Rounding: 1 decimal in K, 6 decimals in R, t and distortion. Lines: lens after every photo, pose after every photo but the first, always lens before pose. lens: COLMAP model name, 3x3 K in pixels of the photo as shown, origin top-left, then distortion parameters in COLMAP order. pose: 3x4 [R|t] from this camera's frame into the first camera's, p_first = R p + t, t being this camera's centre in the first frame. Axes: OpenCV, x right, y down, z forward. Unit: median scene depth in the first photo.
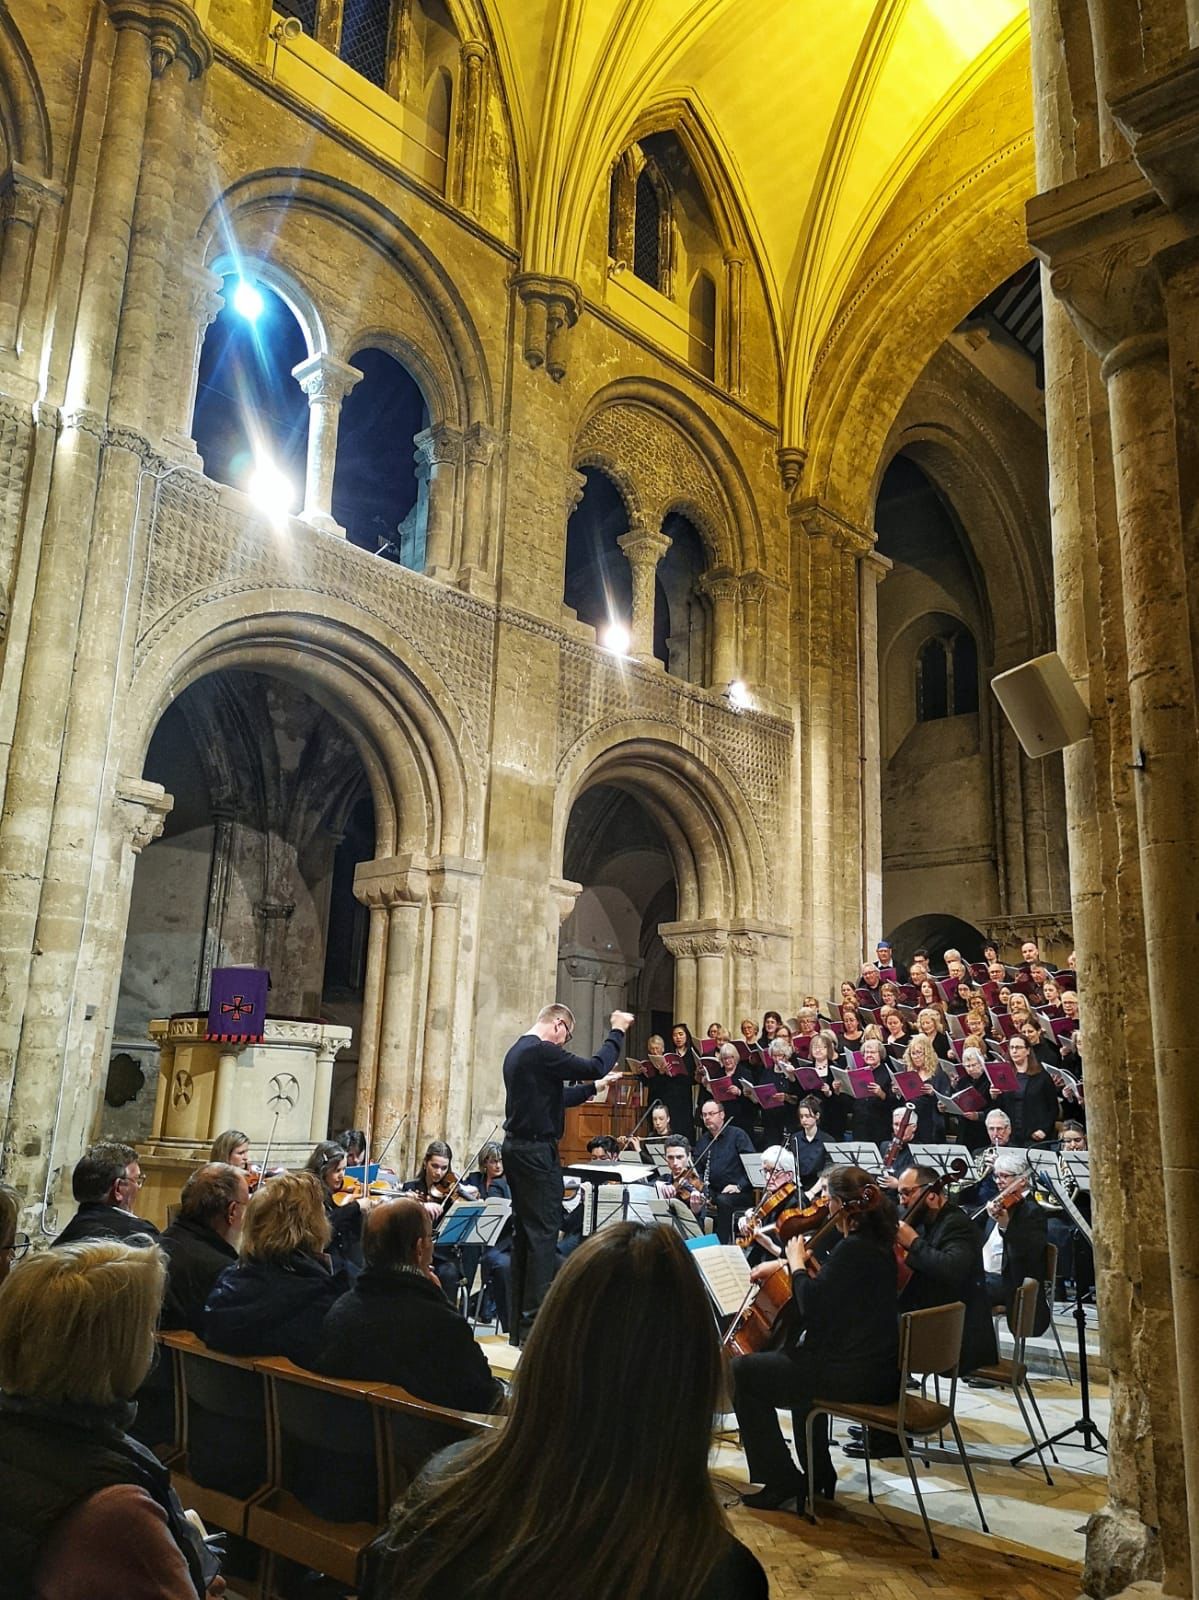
lens RADIAL K [[1277.8, 0, 599.5], [0, 1277.8, 800.0], [0, 0, 1]] dist [0.064268, -0.001113]
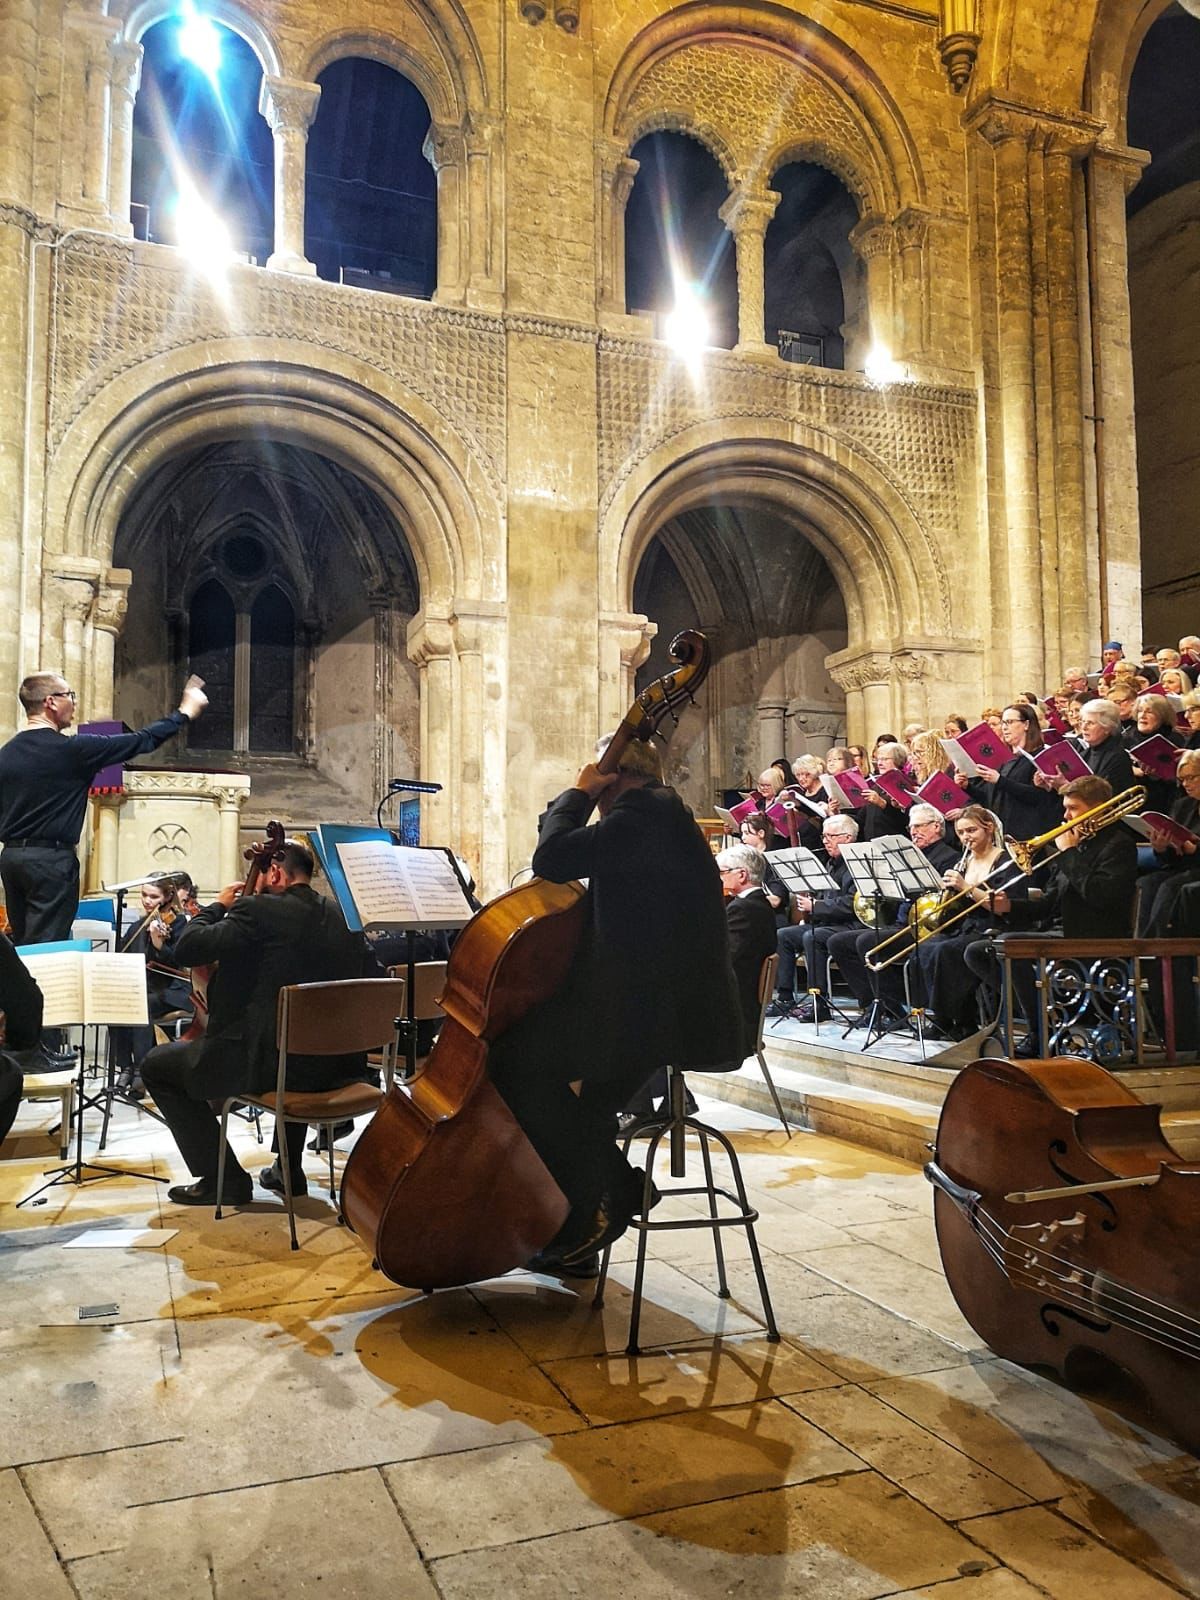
lens RADIAL K [[1224.1, 0, 600.0], [0, 1224.1, 800.0], [0, 0, 1]] dist [0.059770, -0.053663]
pose [[0.900220, -0.080997, -0.427835, 0.300395], [0.142293, 0.983326, 0.113240, 0.087247], [0.411529, -0.162819, 0.896735, 0.186781]]
